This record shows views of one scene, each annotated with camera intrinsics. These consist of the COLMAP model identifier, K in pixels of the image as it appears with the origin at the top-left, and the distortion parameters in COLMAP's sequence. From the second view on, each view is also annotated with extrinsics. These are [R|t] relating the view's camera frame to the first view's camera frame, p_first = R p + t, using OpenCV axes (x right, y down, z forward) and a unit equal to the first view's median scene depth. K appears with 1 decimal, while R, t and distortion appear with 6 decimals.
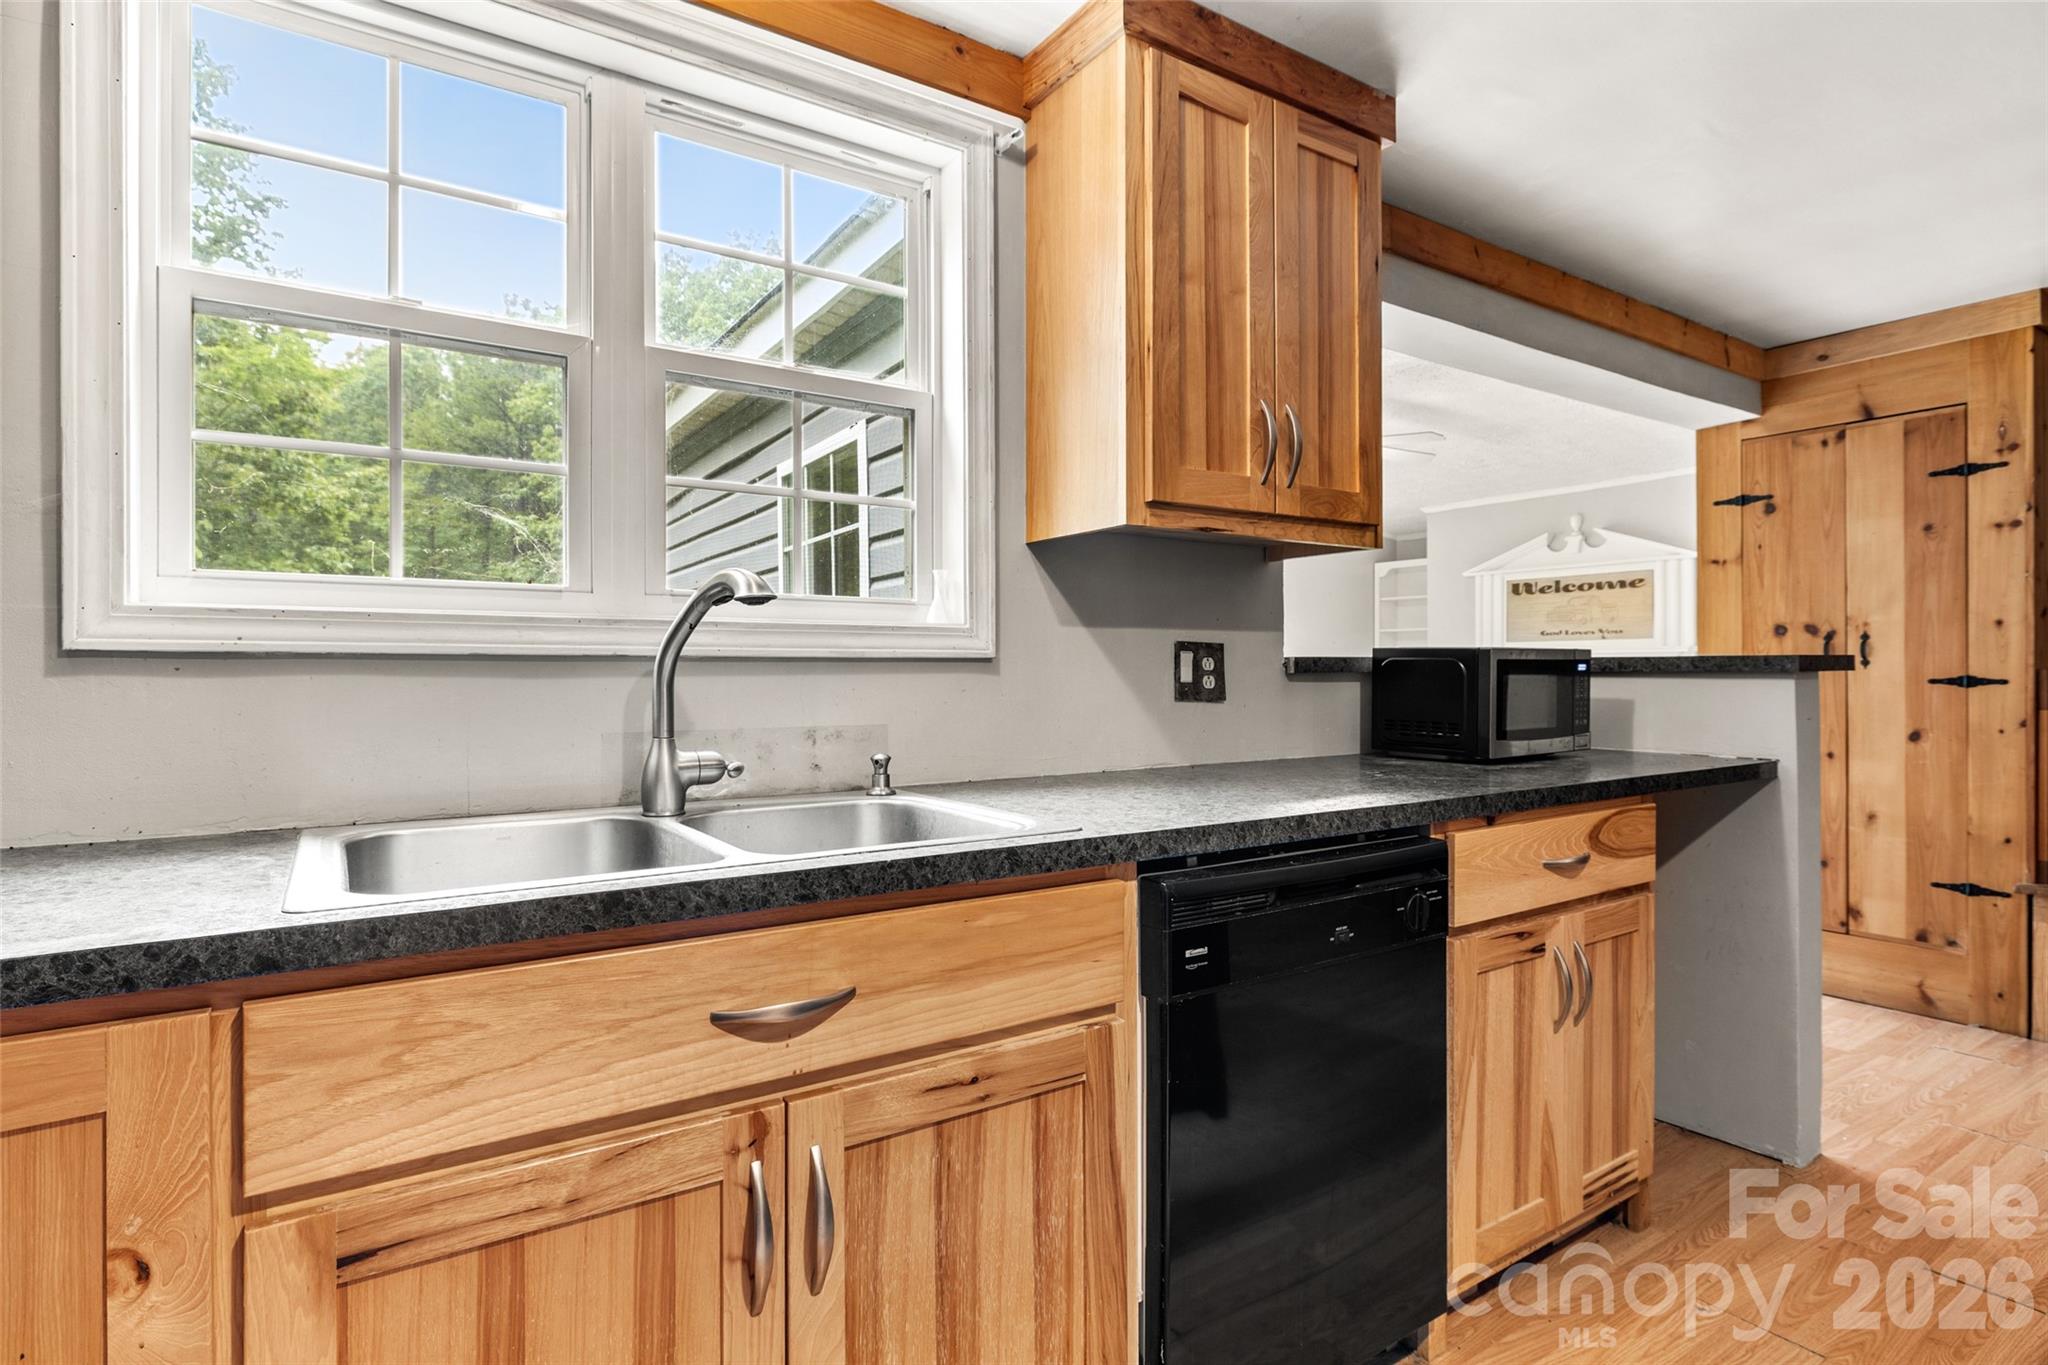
lens RADIAL K [[1018.6, 0, 1027.3], [0, 1018.6, 672.7], [0, 0, 1]] dist [-0.004601, -0.000489]
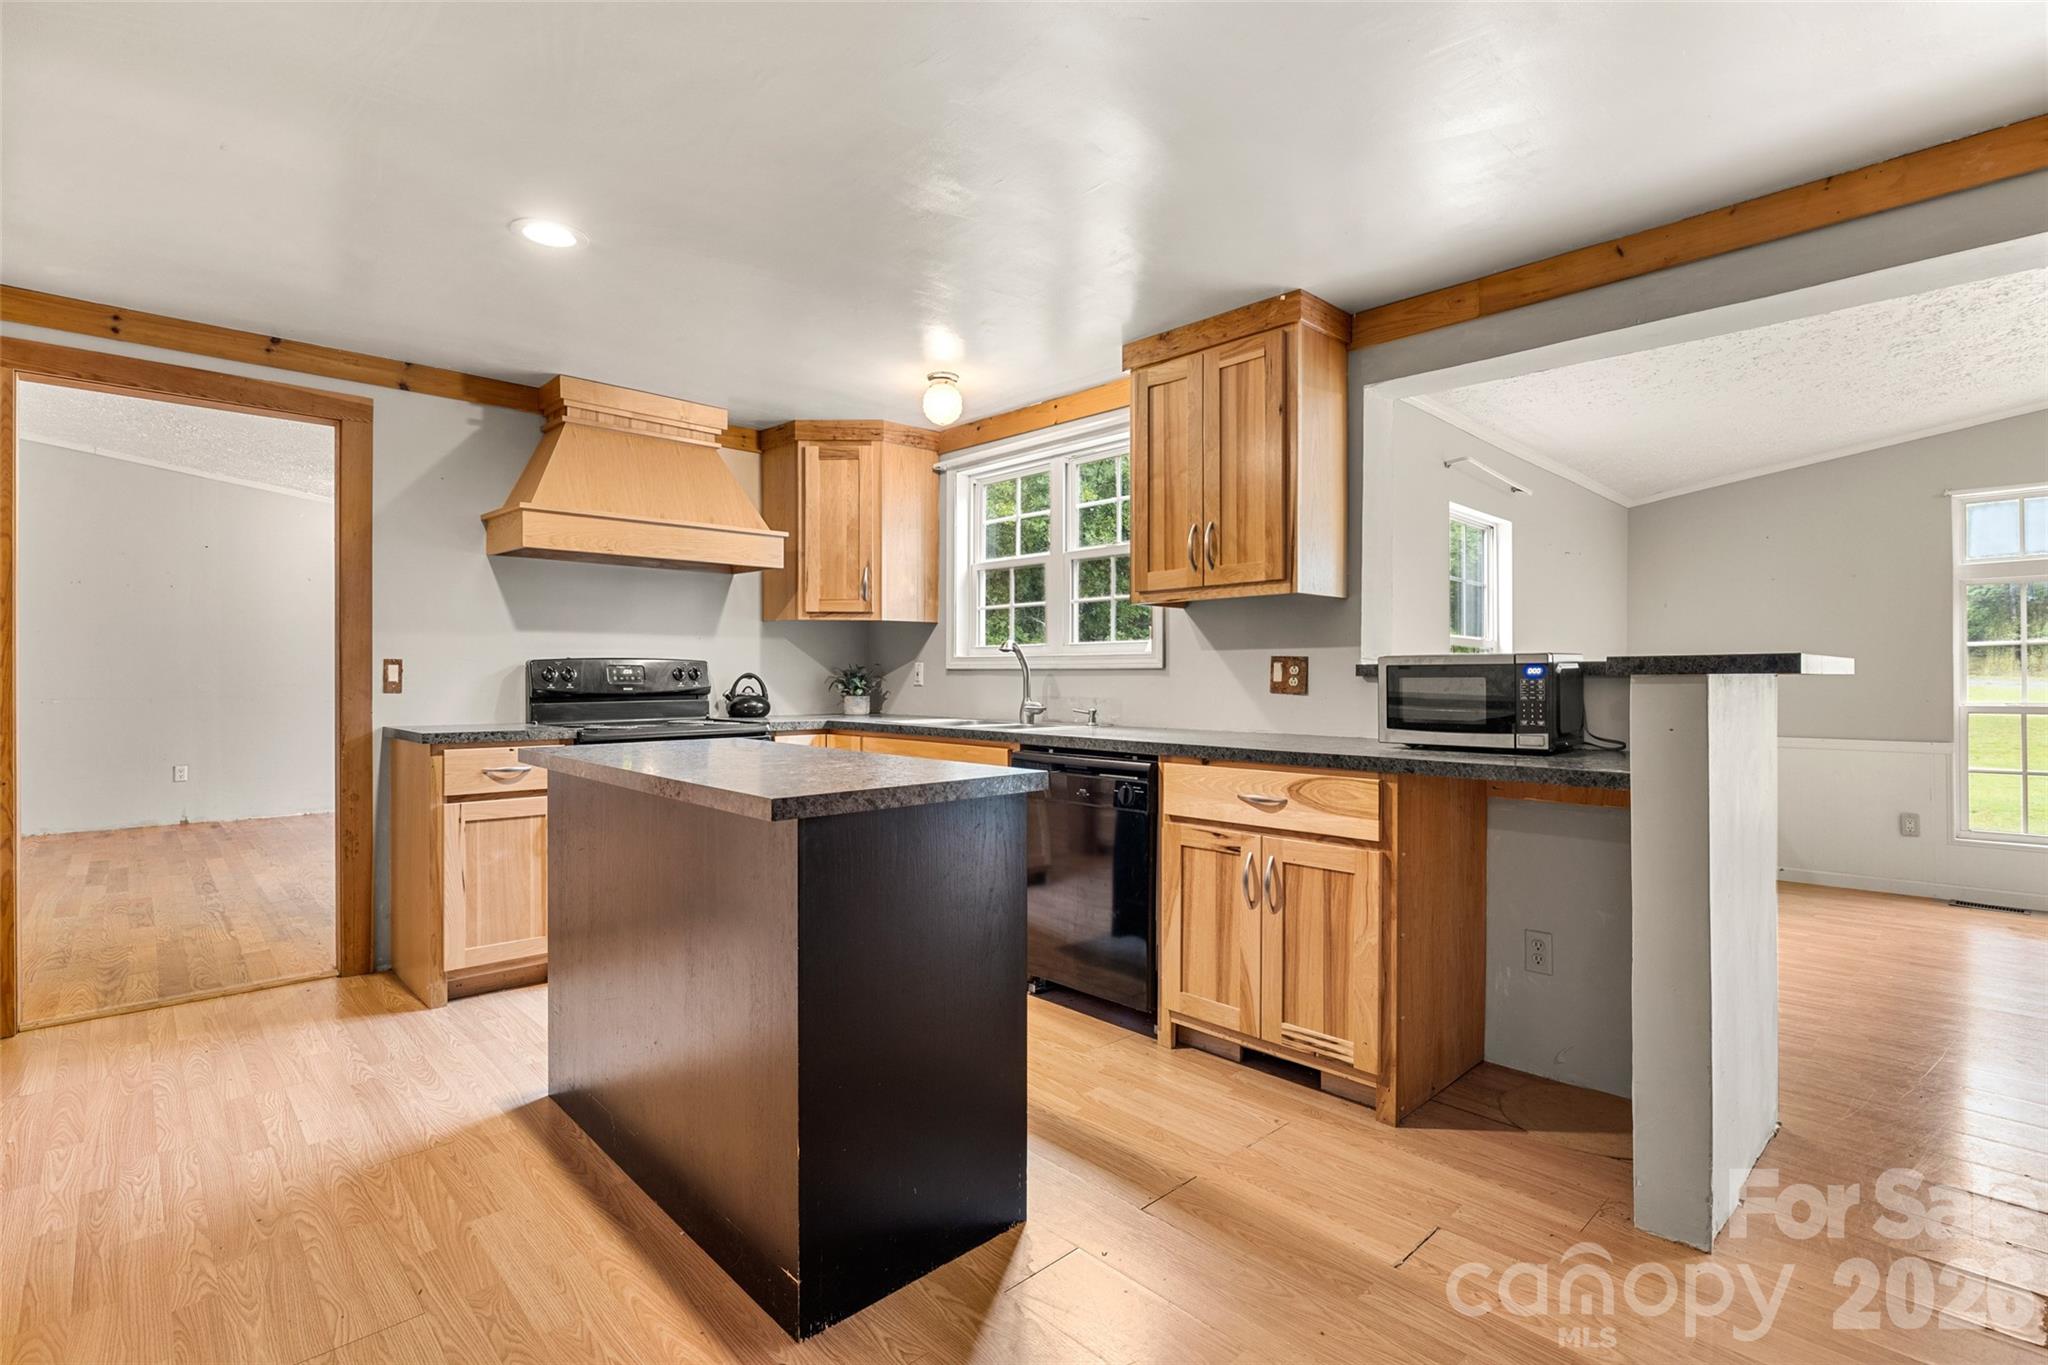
lens RADIAL K [[952.3, 0, 1023.7], [0, 952.3, 677.9], [0, 0, 1]] dist [-0.002400, -0.000268]
pose [[0.183304, 0.003446, -0.983050, 1.871970], [-0.004753, 0.999985, 0.002619, 0.001718], [0.983045, 0.004192, 0.183318, 0.393826]]
